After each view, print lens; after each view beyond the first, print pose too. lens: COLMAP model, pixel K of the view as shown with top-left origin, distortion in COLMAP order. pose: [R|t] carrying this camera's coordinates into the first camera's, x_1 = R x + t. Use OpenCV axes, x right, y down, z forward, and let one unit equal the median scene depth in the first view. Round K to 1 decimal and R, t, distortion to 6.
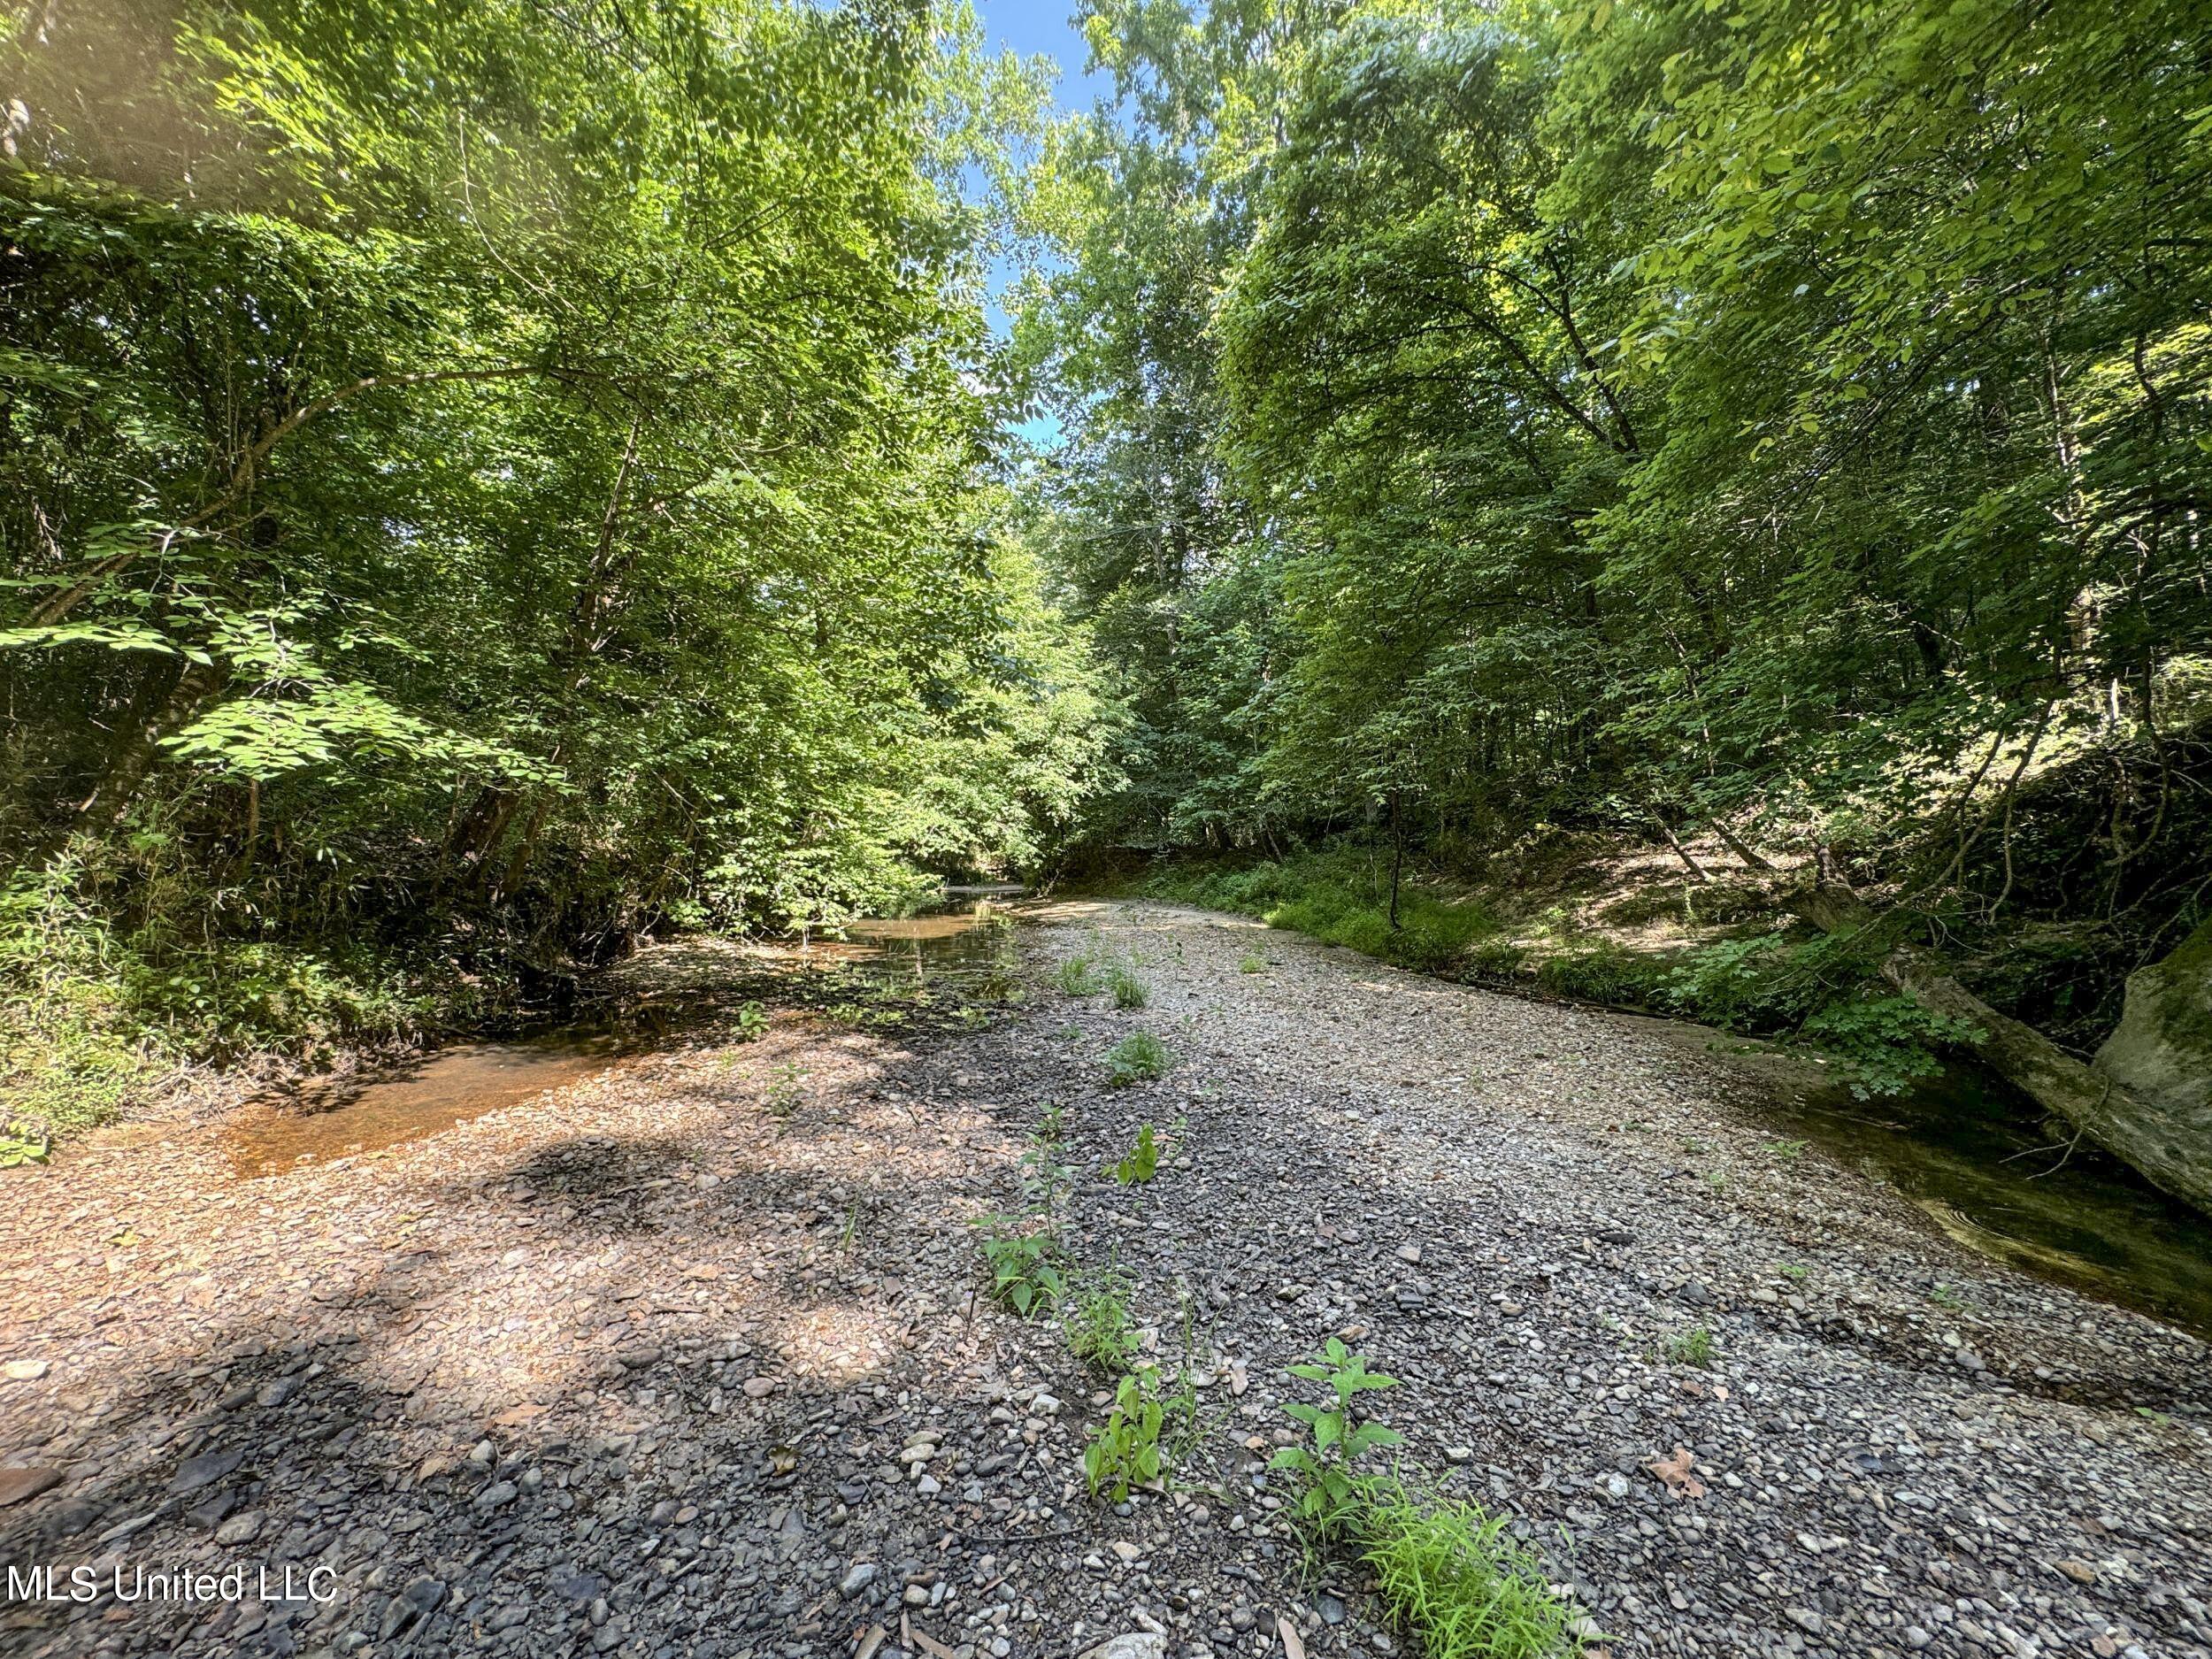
lens RADIAL K [[890.3, 0, 1115.5], [0, 890.3, 829.4], [0, 0, 1]] dist [0.001058, 0.000199]
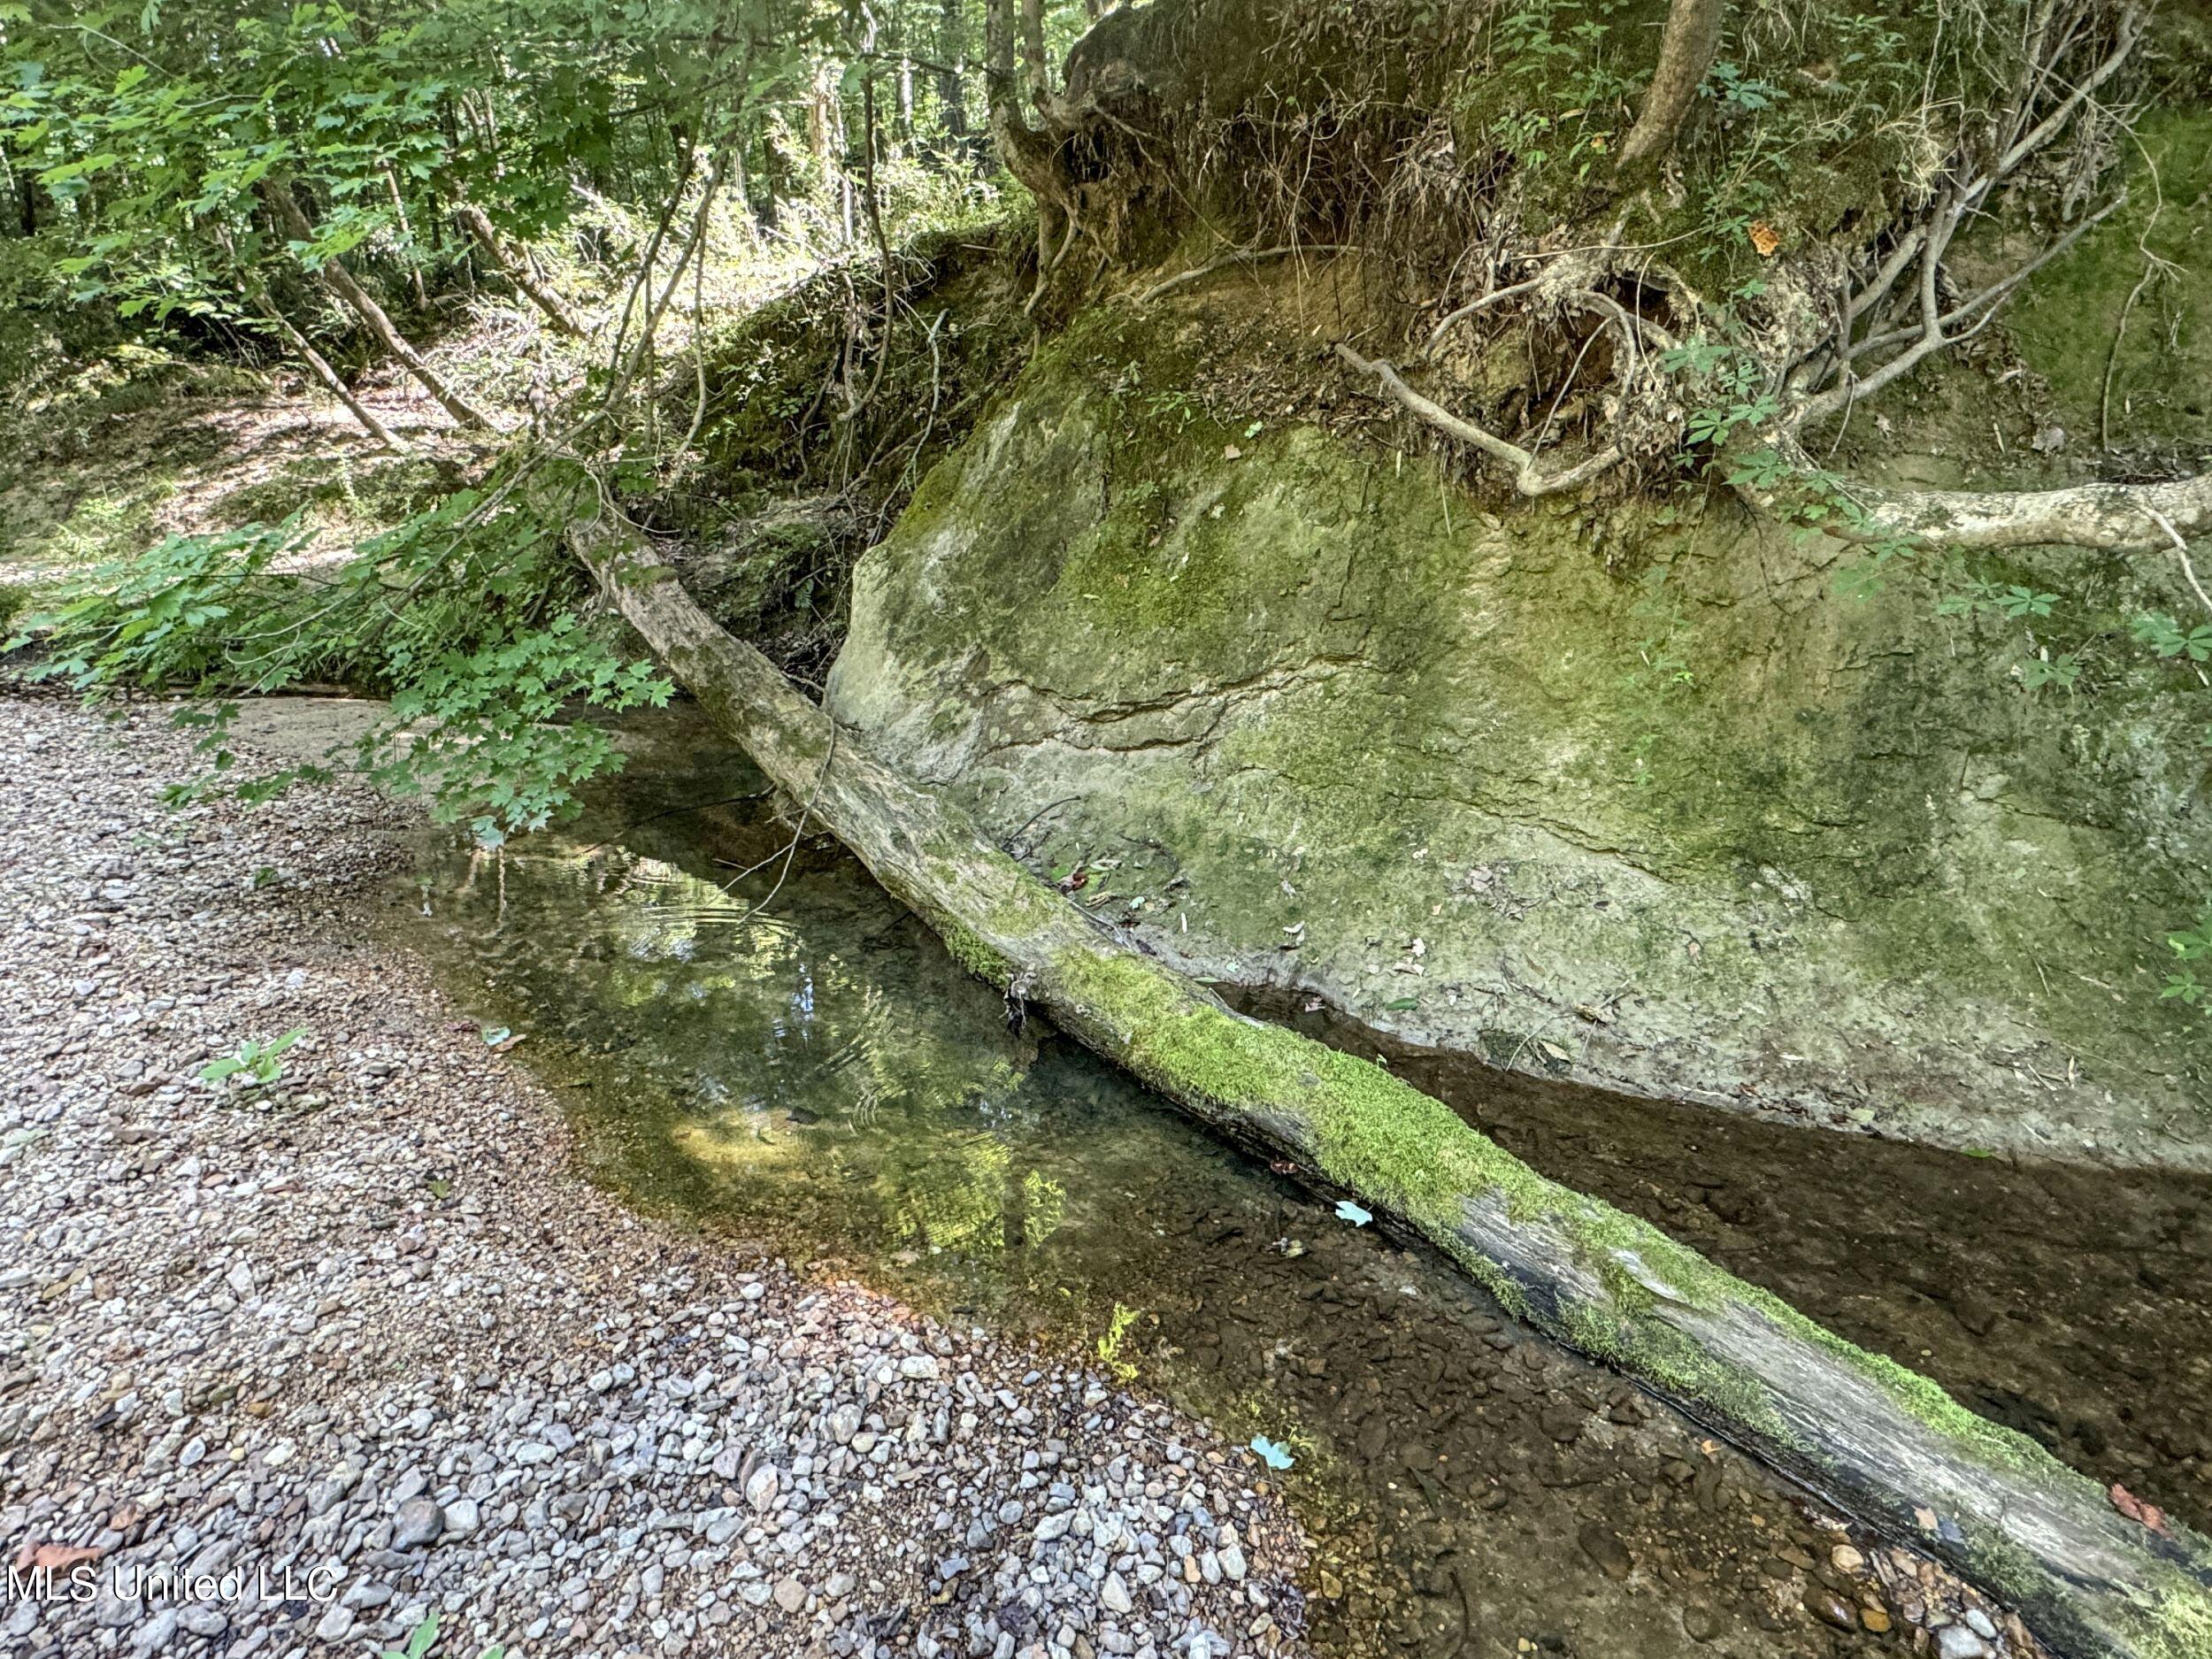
lens RADIAL K [[1162.1, 0, 1107.4], [0, 1162.1, 825.9], [0, 0, 1]] dist [0.002564, 0.000382]
pose [[0.505238, -0.249022, 0.826270, 0.272173], [-0.048808, 0.947683, 0.315458, 0.039651], [-0.861598, -0.199710, 0.466652, 0.229375]]
